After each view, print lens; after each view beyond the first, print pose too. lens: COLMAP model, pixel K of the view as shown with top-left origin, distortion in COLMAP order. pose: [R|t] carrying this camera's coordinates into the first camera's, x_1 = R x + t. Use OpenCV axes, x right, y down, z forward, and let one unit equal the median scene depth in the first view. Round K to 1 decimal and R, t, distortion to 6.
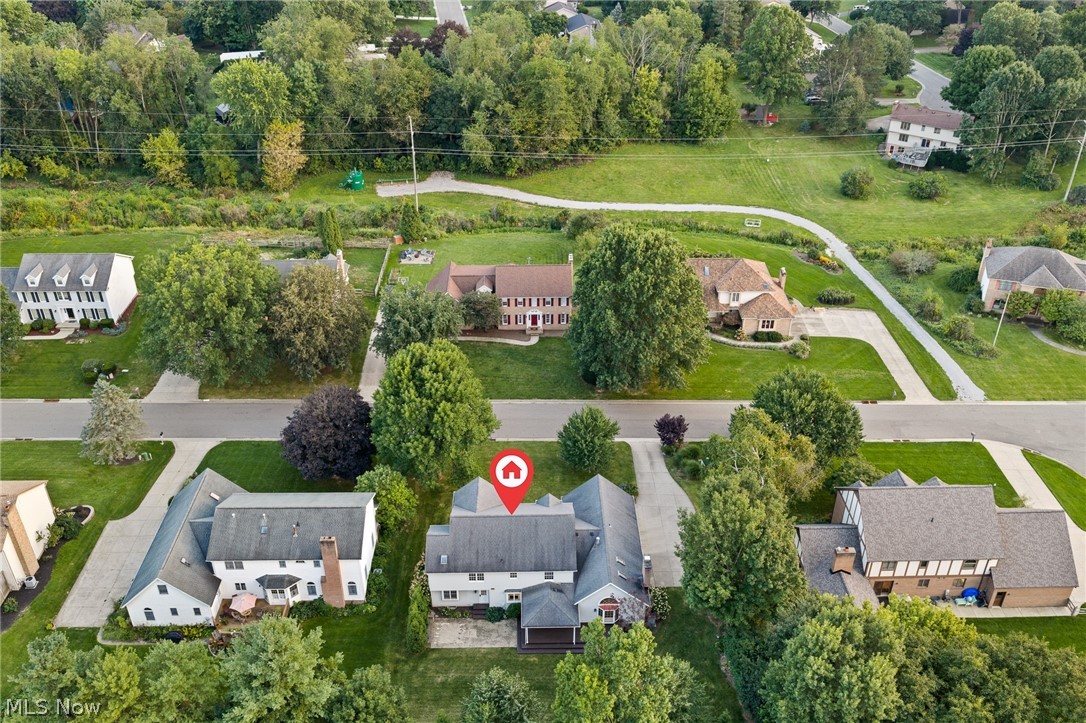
lens RADIAL K [[950.4, 0, 543.0], [0, 950.4, 361.5], [0, 0, 1]] dist [0.003330, 0.002549]
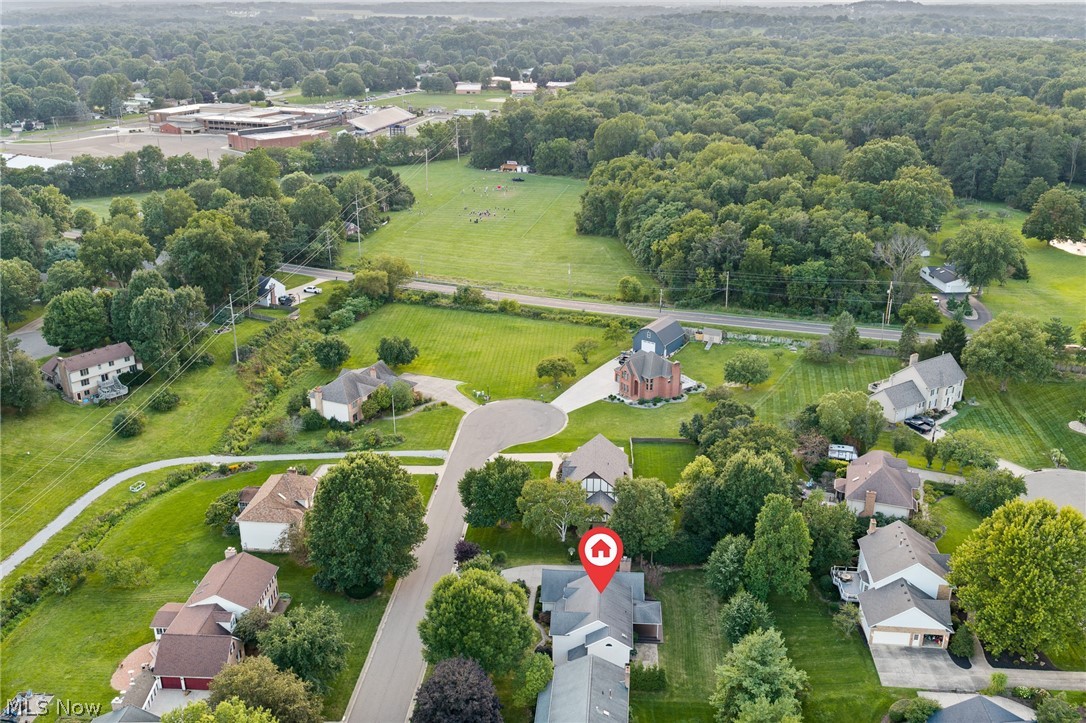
lens RADIAL K [[950.4, 0, 543.0], [0, 950.4, 361.5], [0, 0, 1]] dist [0.003330, 0.002549]
pose [[0.118478, -0.373313, 0.920109, -0.615473], [0.536402, 0.803856, 0.257076, -0.271325], [-0.835605, 0.463090, 0.295486, 0.224352]]
